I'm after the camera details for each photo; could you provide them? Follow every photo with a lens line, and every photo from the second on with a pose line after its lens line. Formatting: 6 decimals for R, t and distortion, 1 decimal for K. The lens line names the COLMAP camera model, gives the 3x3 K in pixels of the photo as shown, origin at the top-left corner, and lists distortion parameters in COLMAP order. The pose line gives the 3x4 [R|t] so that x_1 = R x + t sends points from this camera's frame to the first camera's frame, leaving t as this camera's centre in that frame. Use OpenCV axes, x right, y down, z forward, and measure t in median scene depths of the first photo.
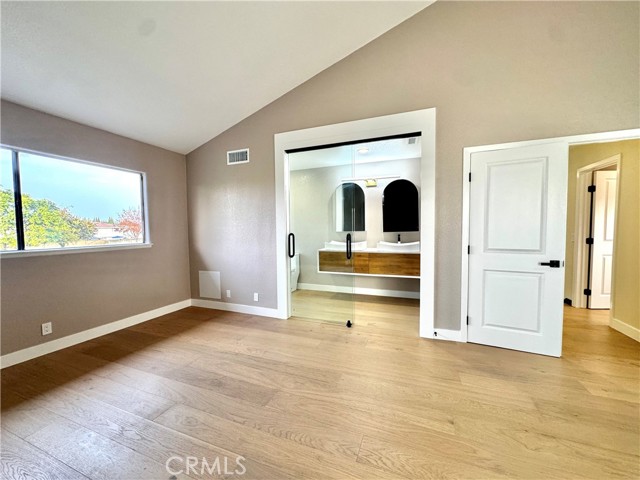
lens RADIAL K [[255.6, 0, 320.0], [0, 255.6, 240.0], [0, 0, 1]] dist [-0.001858, 0.000334]
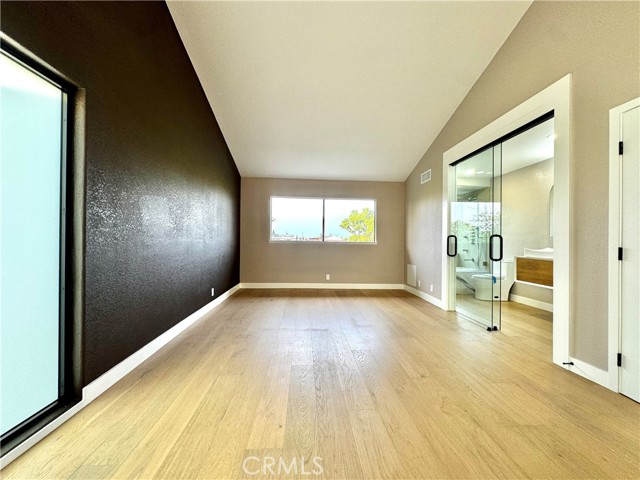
lens RADIAL K [[255.6, 0, 320.0], [0, 255.6, 240.0], [0, 0, 1]] dist [-0.001858, 0.000334]
pose [[0.419129, 0.011698, -0.907851, 0.670841], [-0.061807, 0.997965, -0.015676, 0.048464], [0.905820, 0.062682, 0.418999, -0.006694]]
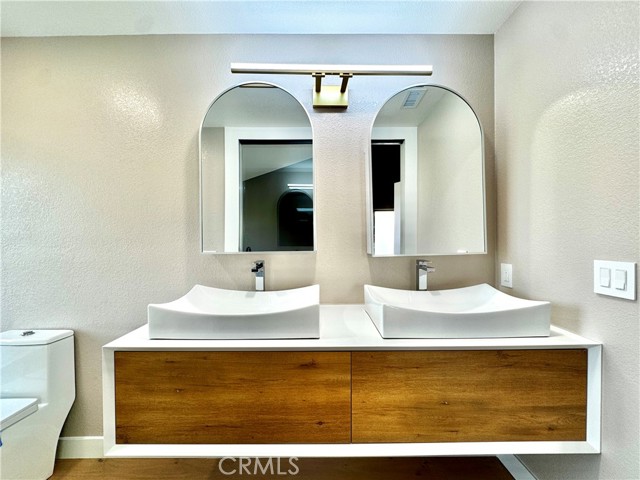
lens RADIAL K [[255.6, 0, 320.0], [0, 255.6, 240.0], [0, 0, 1]] dist [-0.001858, 0.000334]
pose [[0.937764, 0.002206, 0.347265, 0.105188], [0.017943, 0.998336, -0.054798, -0.042272], [-0.346808, 0.057619, 0.936165, 0.953384]]
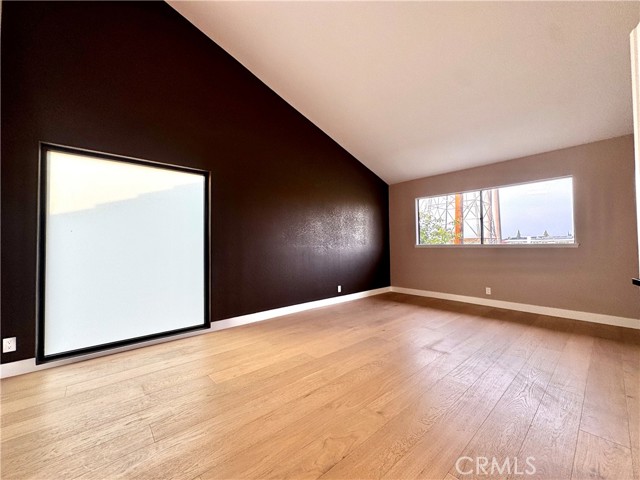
lens RADIAL K [[255.6, 0, 320.0], [0, 255.6, 240.0], [0, 0, 1]] dist [-0.001858, 0.000334]
pose [[-0.461549, -0.007221, -0.887085, 0.706487], [-0.030202, 0.999515, 0.007578, 0.022382], [0.886601, 0.030289, -0.461543, 0.579381]]
